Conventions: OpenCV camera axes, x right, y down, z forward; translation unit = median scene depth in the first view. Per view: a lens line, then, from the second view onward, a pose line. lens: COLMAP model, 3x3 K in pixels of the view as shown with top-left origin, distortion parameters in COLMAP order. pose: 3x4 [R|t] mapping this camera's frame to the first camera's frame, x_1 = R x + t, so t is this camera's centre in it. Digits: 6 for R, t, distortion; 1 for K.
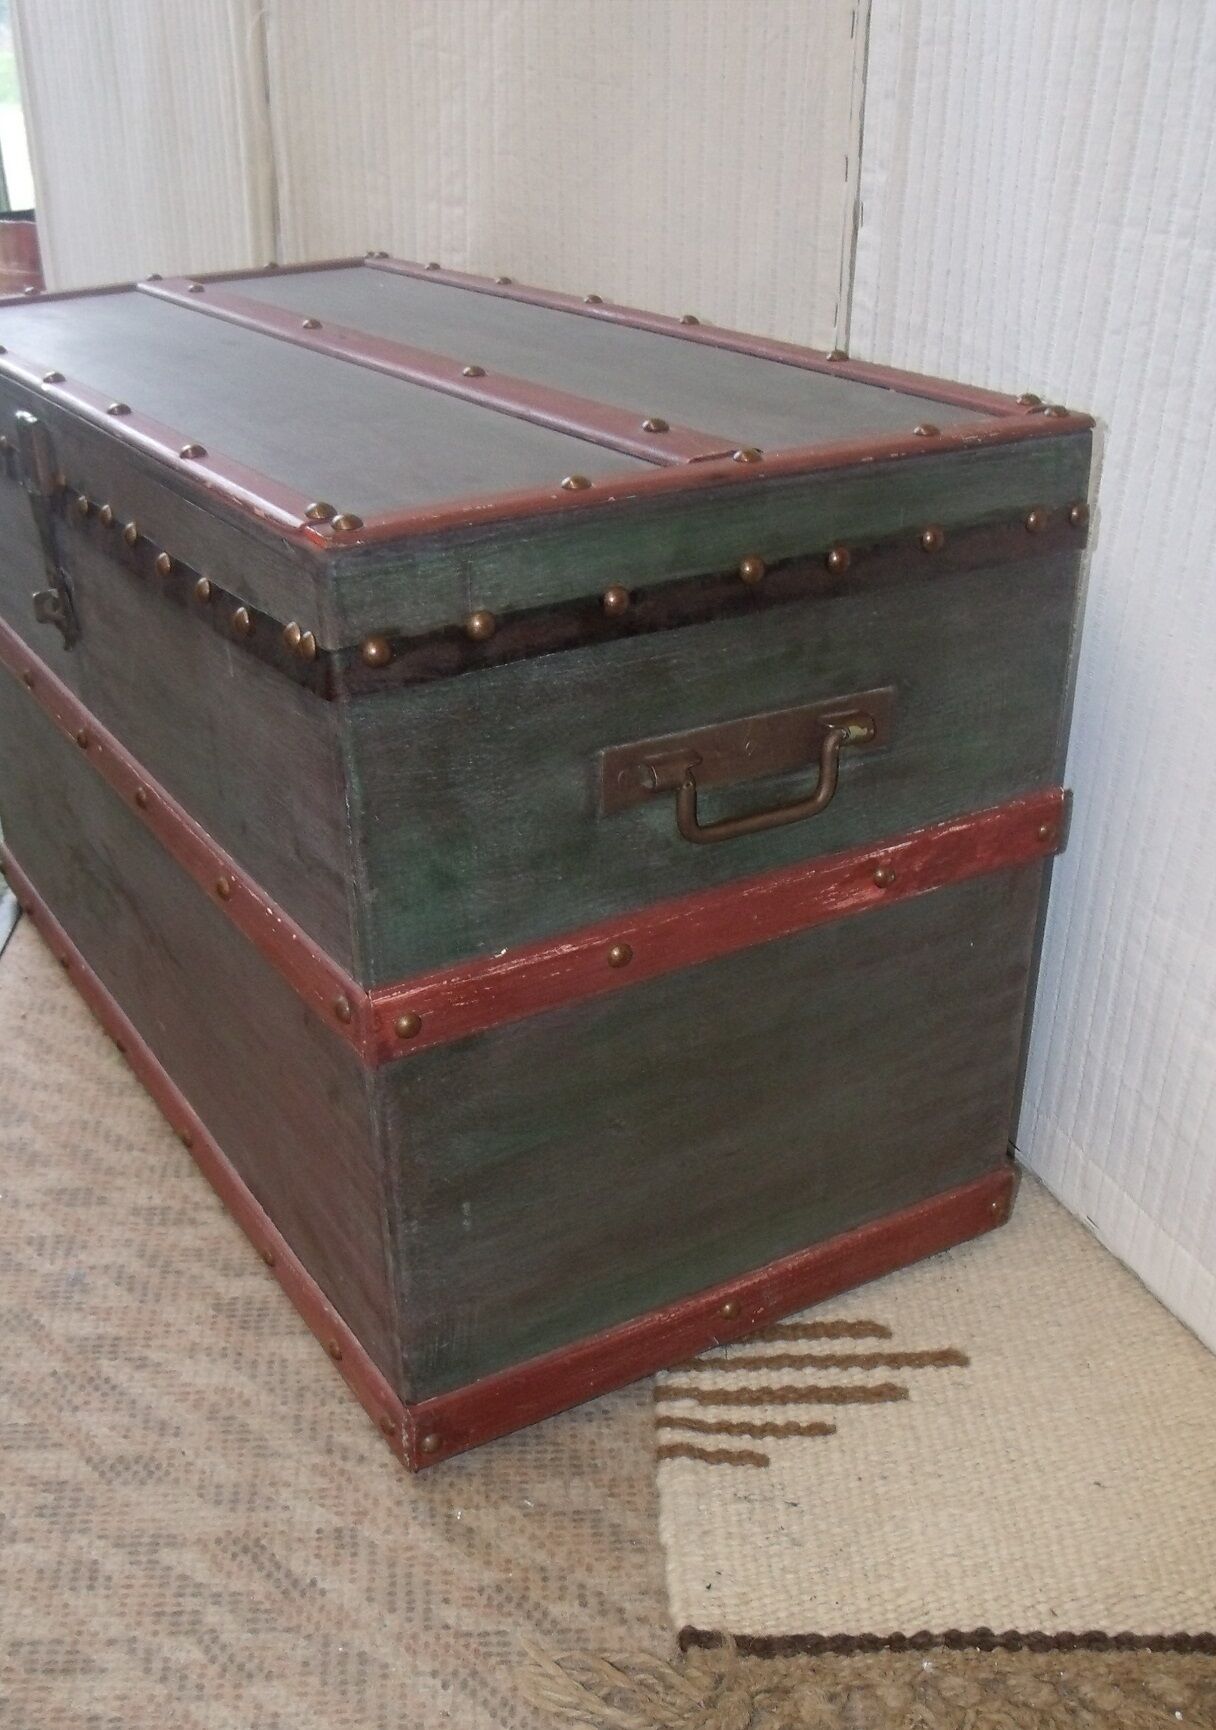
lens RADIAL K [[1727.5, 0, 571.9], [0, 1727.5, 1089.5], [0, 0, 1]] dist [-0.072894, 0.000000]
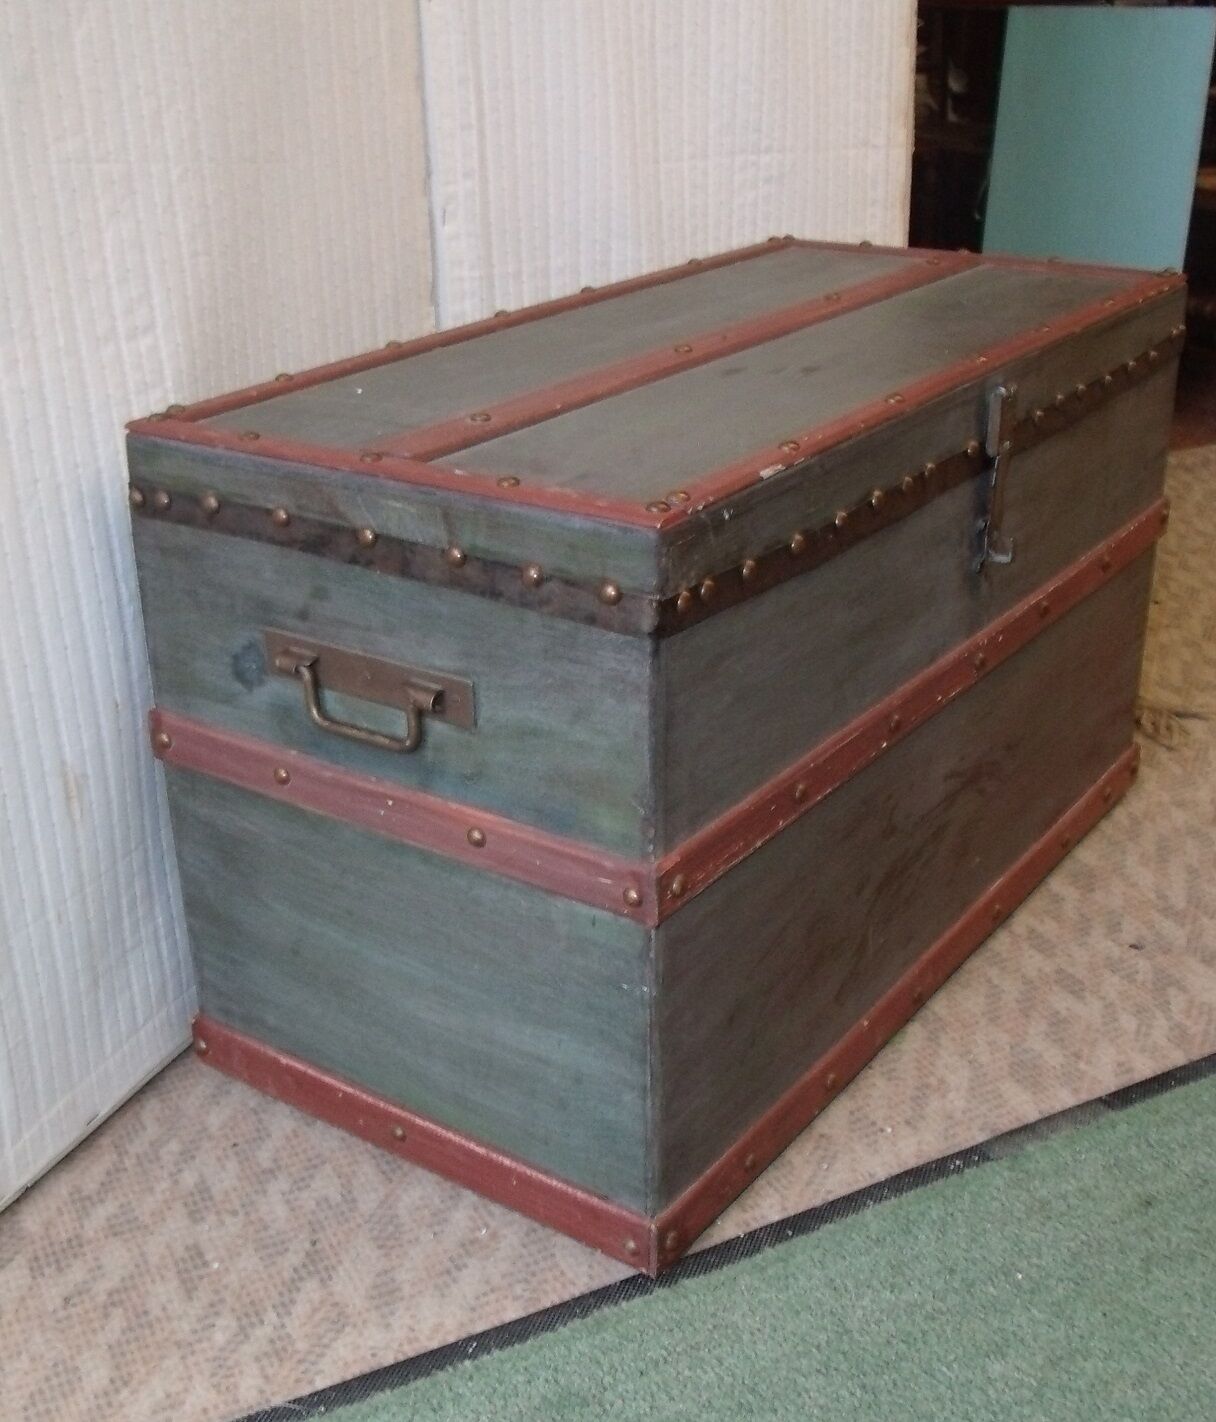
lens RADIAL K [[1768.6, 0, 608.1], [0, 1768.6, 723.4], [0, 0, 1]] dist [-0.065444, 0.000000]
pose [[-0.421518, -0.346718, 0.837919, -1.424951], [0.510186, 0.673234, 0.535225, -1.122580], [-0.749688, 0.653102, -0.106889, 1.597428]]
